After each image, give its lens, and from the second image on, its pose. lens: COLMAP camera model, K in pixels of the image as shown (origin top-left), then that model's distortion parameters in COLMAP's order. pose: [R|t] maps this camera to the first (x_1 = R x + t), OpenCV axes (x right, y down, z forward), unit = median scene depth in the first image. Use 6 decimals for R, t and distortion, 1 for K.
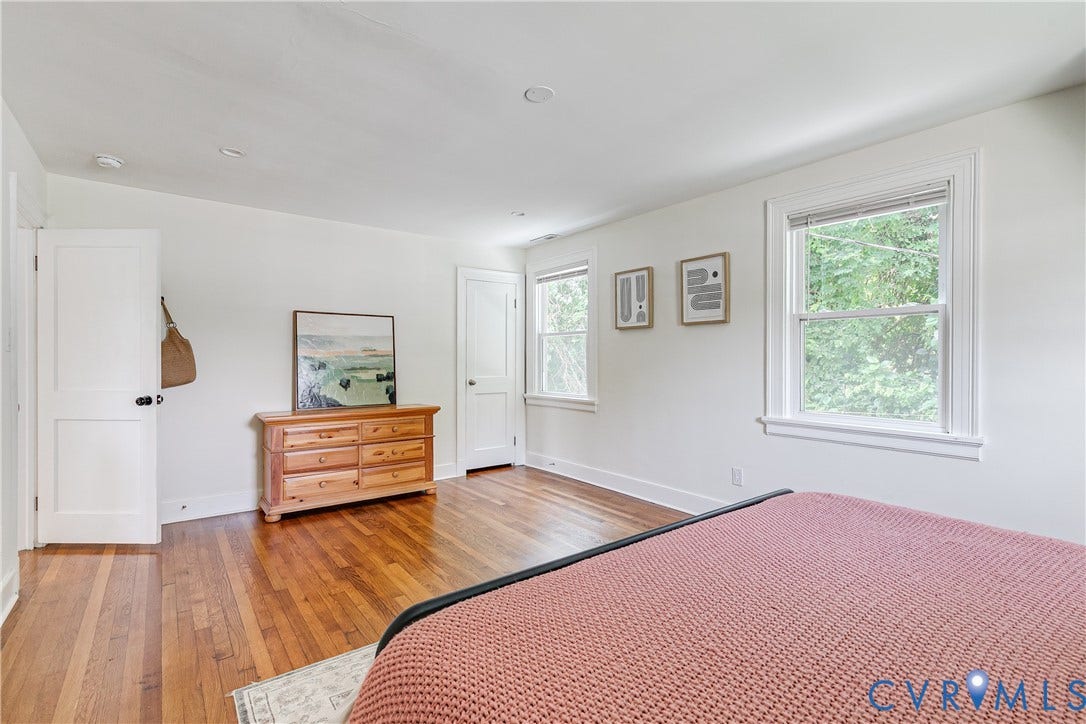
lens RADIAL K [[494.2, 0, 545.6], [0, 494.2, 359.5], [0, 0, 1]] dist [0.001510, -0.000690]
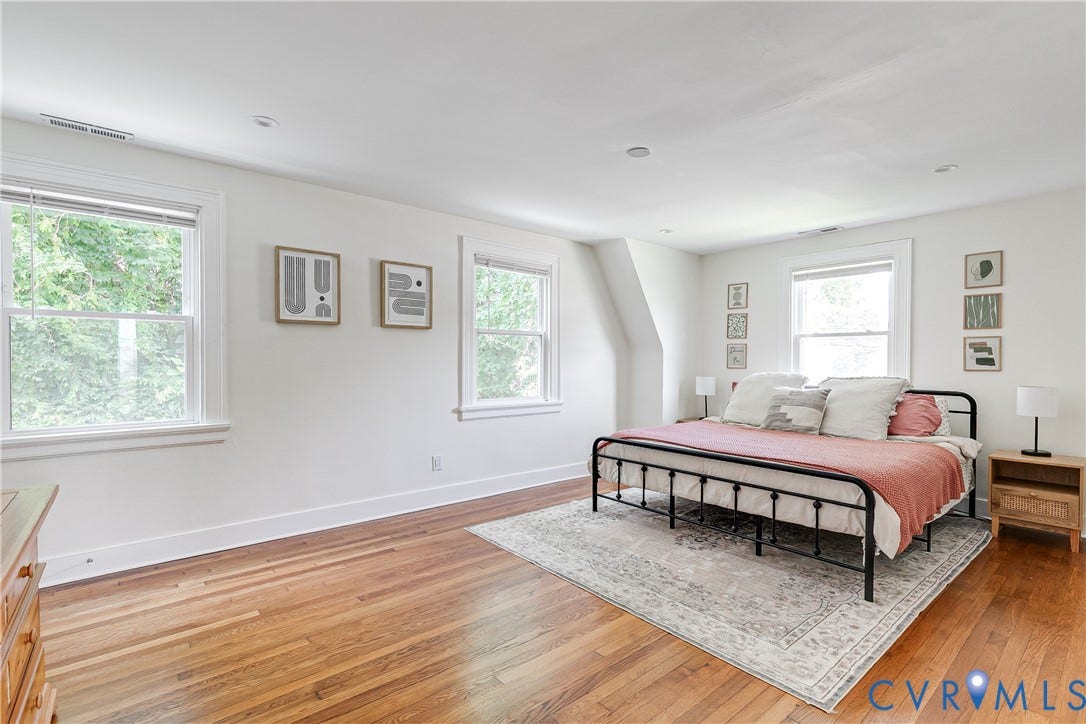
lens RADIAL K [[494.2, 0, 545.6], [0, 494.2, 359.5], [0, 0, 1]] dist [0.001510, -0.000690]
pose [[-0.031732, 0.000621, 0.999496, -0.717430], [-0.001207, 0.999999, -0.000659, -0.004490], [-0.999496, -0.001228, -0.031731, 0.721428]]
